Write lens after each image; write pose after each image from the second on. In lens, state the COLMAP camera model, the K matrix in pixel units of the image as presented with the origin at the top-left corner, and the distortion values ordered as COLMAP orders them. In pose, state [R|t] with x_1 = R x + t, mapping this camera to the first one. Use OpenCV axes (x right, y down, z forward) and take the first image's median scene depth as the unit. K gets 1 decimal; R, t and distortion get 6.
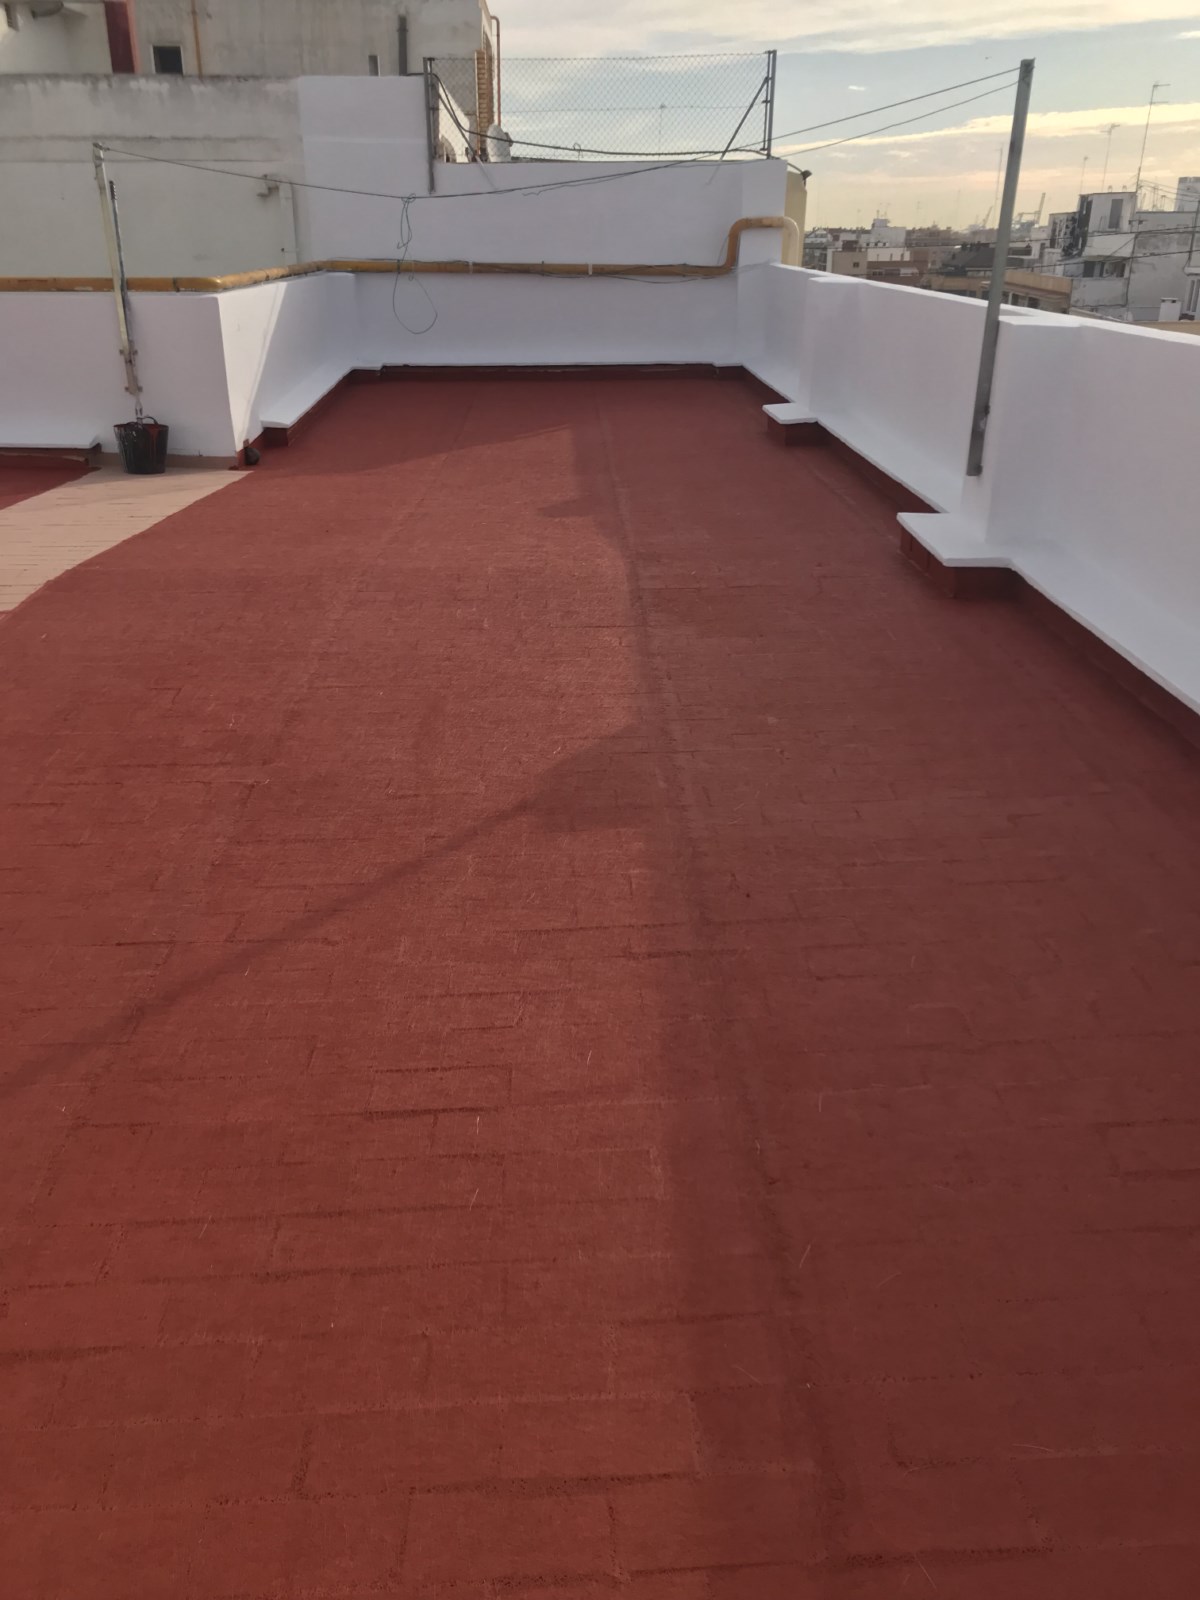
lens RADIAL K [[1322.3, 0, 600.0], [0, 1322.3, 800.0], [0, 0, 1]] dist [-0.010363, 0.056703]
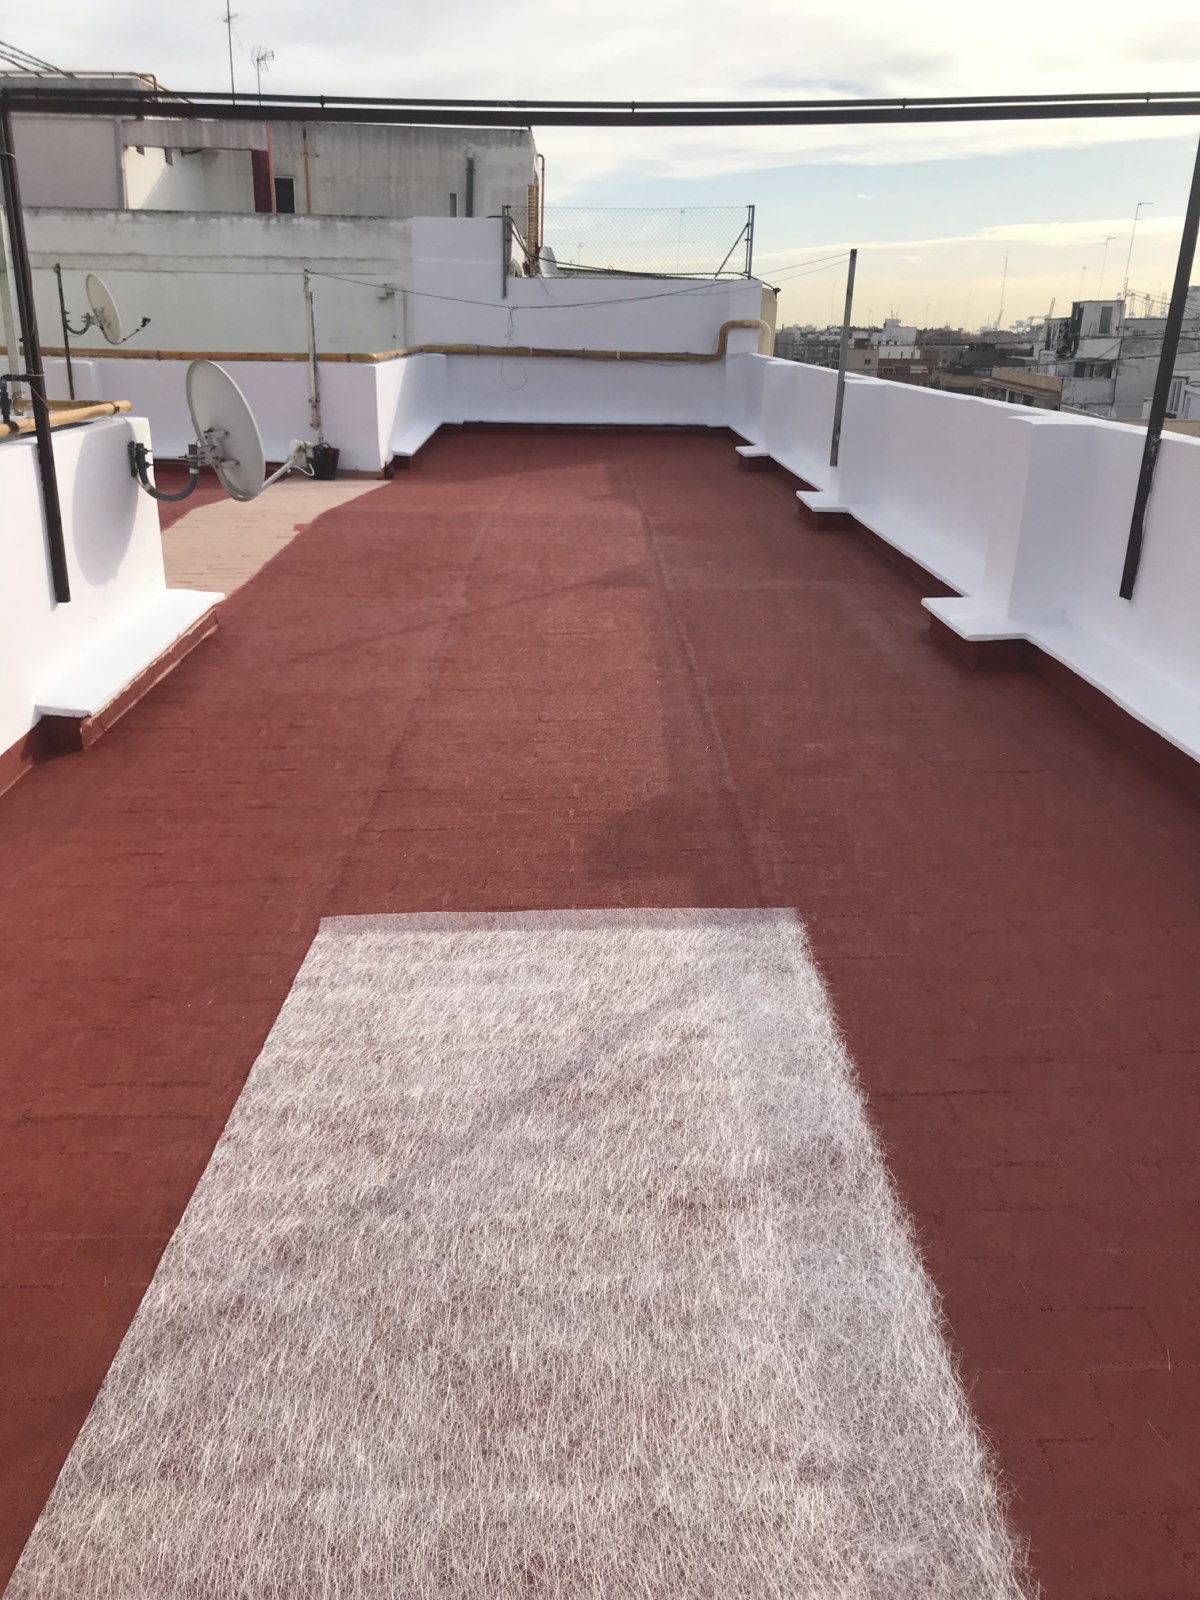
lens RADIAL K [[1307.2, 0, 600.0], [0, 1307.2, 800.0], [0, 0, 1]] dist [-0.000555, 0.007810]
pose [[0.999729, 0.022076, -0.007410, -0.005901], [-0.022466, 0.998095, -0.057460, 0.139841], [0.006128, 0.057611, 0.998320, -0.332082]]
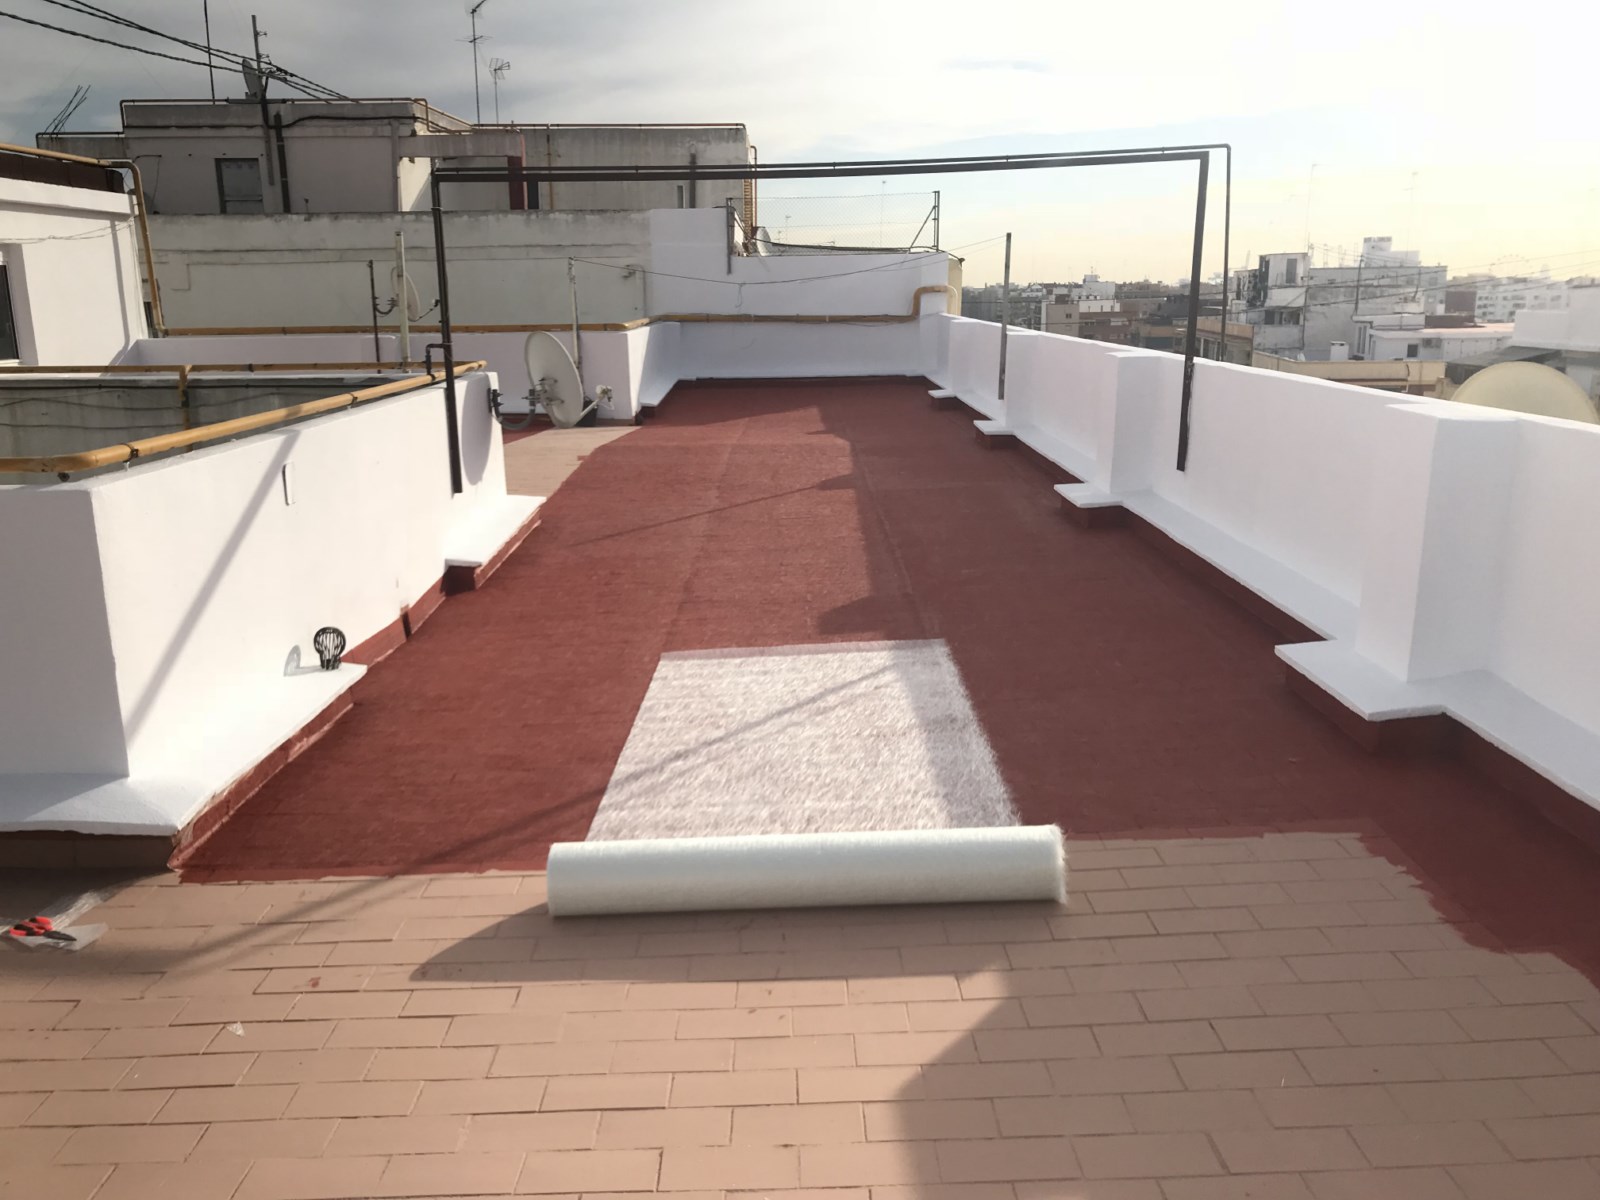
lens RADIAL K [[1295.0, 0, 798.6], [0, 1295.0, 618.7], [0, 0, 1]] dist [0.078778, -0.263805]
pose [[0.999704, -0.005553, -0.023692, -0.006735], [0.001756, 0.987538, -0.157374, 0.209592], [0.024271, 0.157286, 0.987255, -0.506775]]
